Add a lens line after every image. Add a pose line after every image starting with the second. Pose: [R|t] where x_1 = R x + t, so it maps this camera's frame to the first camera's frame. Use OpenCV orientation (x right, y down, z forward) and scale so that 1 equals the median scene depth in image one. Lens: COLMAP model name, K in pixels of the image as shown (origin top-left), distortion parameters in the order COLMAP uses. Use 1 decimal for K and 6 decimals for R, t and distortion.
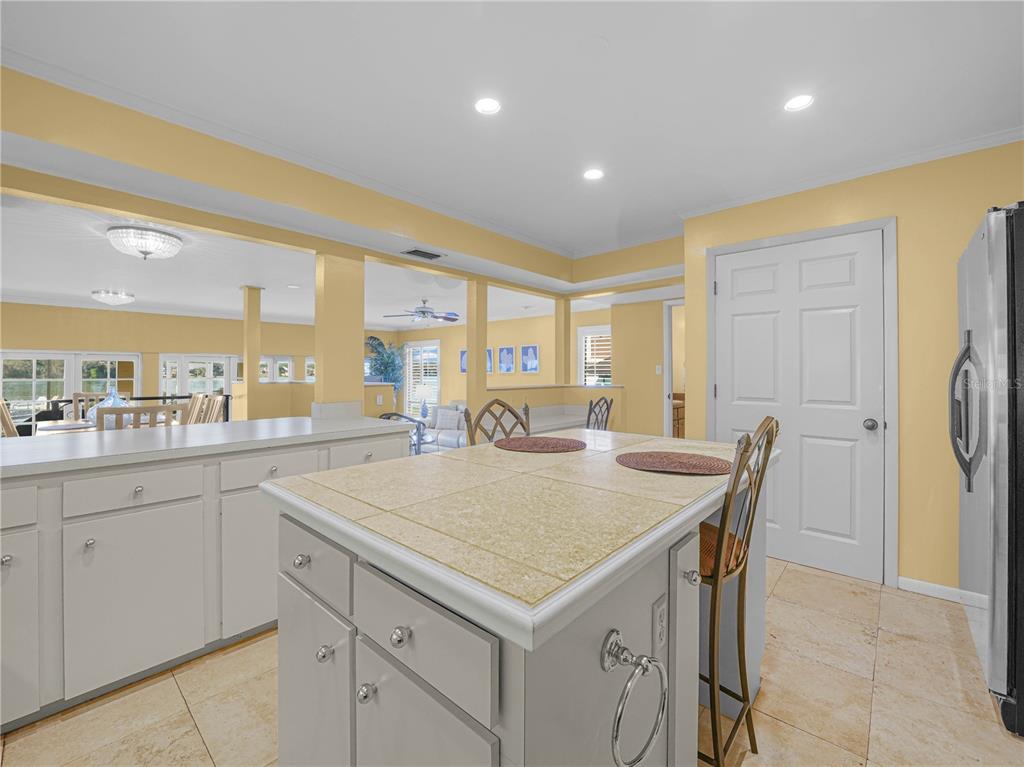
lens RADIAL K [[456.6, 0, 508.3], [0, 456.6, 379.4], [0, 0, 1]] dist [0.000558, -0.000152]
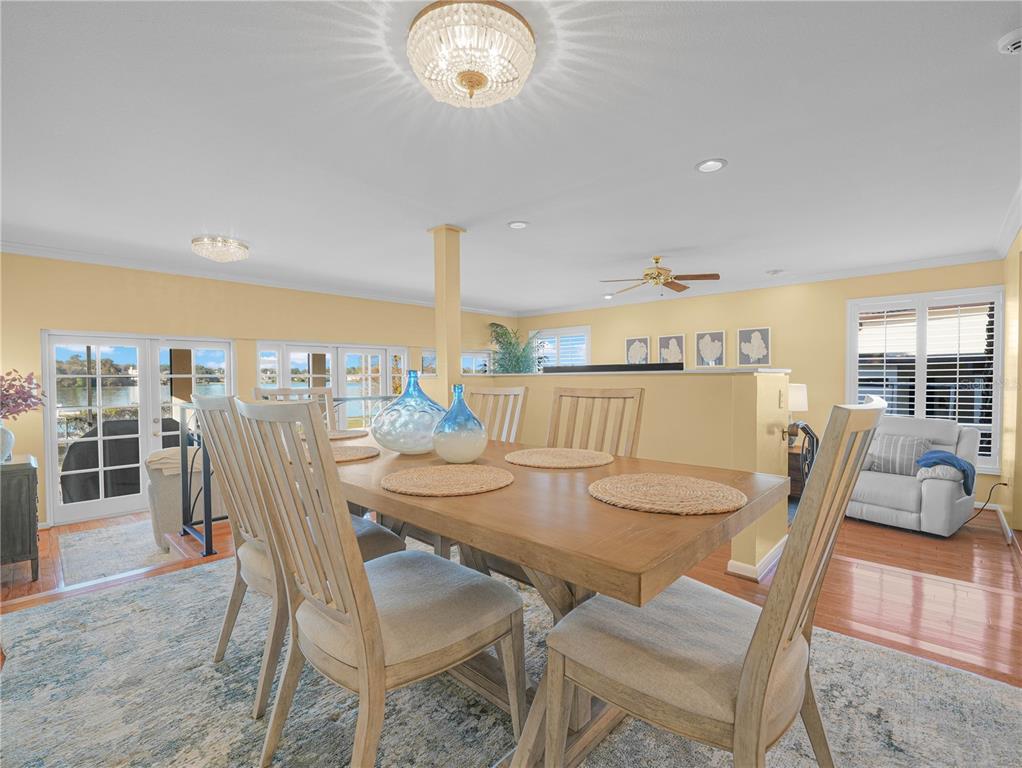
lens RADIAL K [[455.7, 0, 507.3], [0, 455.7, 379.9], [0, 0, 1]] dist [0.000558, -0.000152]
pose [[0.999996, -0.000709, 0.002559, -0.354844], [0.000721, 0.999990, -0.004480, 0.011451], [-0.002555, 0.004482, 0.999987, 0.264112]]
